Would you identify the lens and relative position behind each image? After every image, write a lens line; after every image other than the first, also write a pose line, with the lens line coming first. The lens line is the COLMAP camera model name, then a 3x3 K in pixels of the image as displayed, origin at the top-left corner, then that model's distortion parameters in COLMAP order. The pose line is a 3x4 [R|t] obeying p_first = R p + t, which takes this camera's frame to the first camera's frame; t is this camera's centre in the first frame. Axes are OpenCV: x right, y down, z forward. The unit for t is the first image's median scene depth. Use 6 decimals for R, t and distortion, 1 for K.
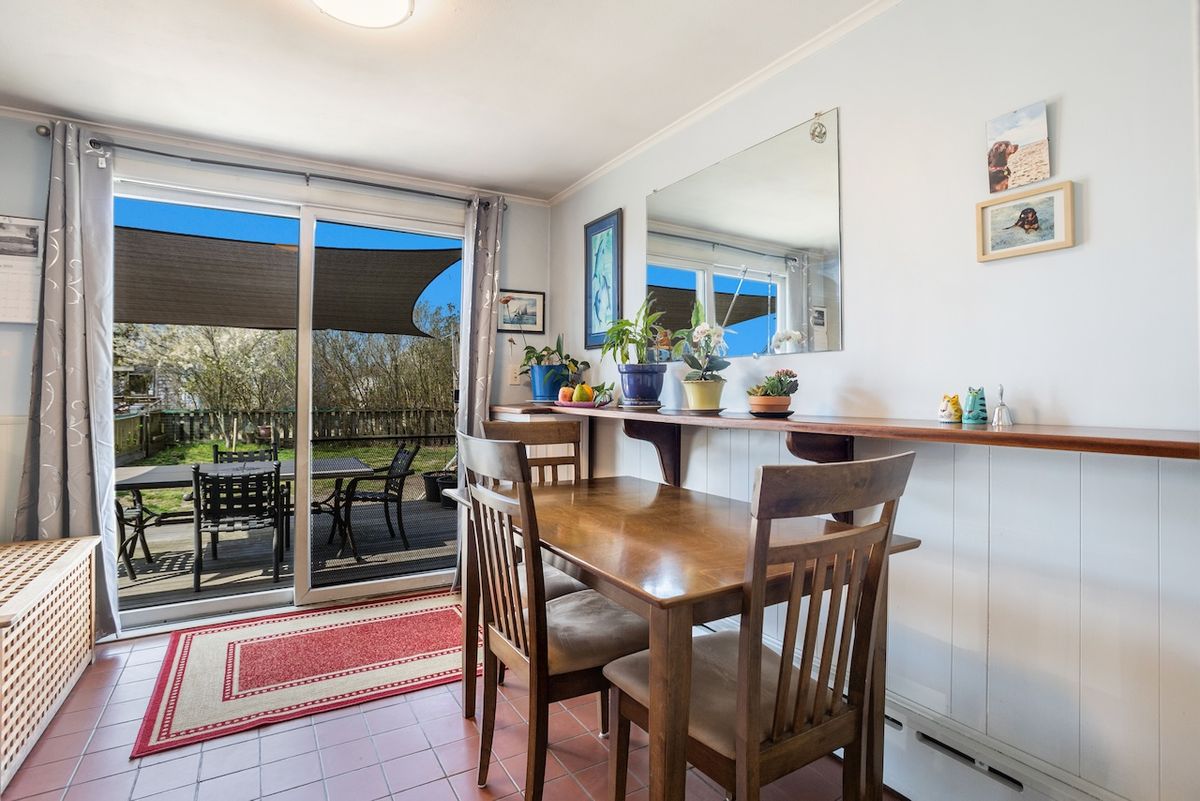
lens RADIAL K [[584.3, 0, 597.9], [0, 584.3, 397.5], [0, 0, 1]] dist [-0.001739, 0.000641]
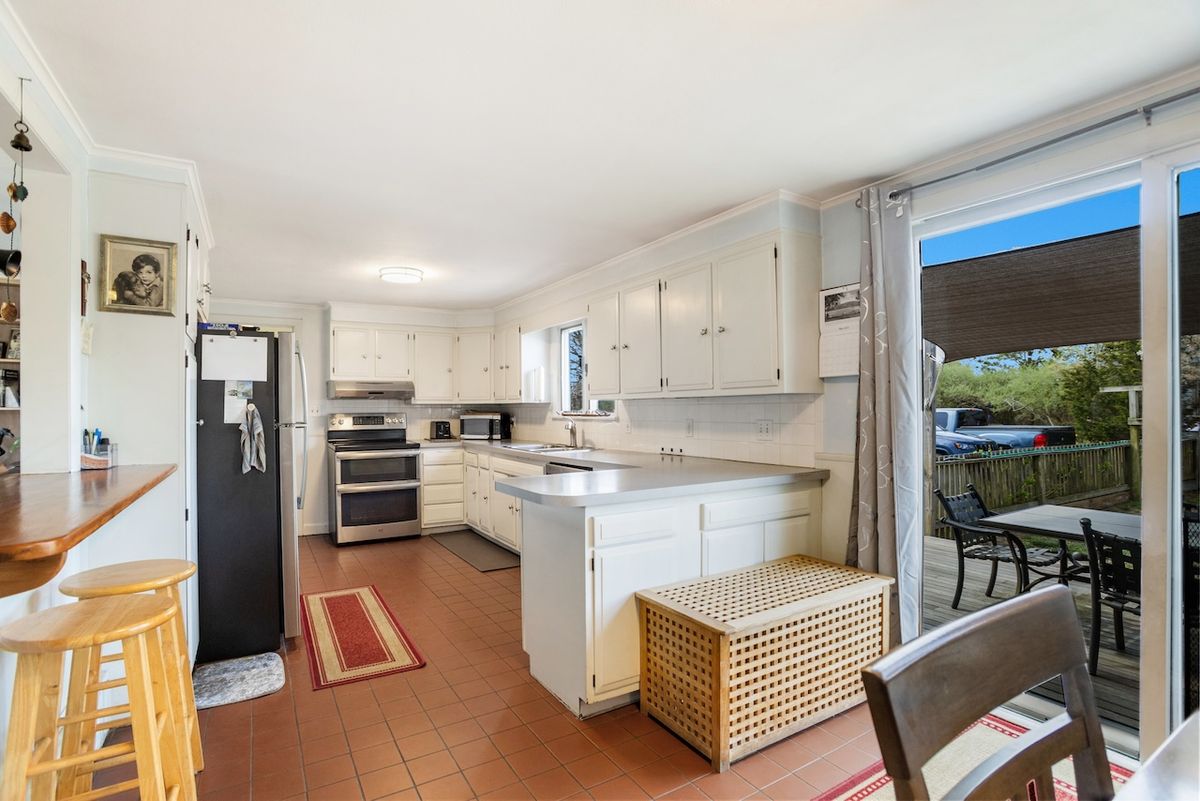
lens RADIAL K [[584.3, 0, 598.6], [0, 584.3, 400.8], [0, 0, 1]] dist [-0.001739, 0.000641]
pose [[-0.003091, 0.012416, -0.999918, 0.169642], [0.008196, 0.999890, 0.012390, -0.090439], [0.999962, -0.008157, -0.003192, 0.476039]]
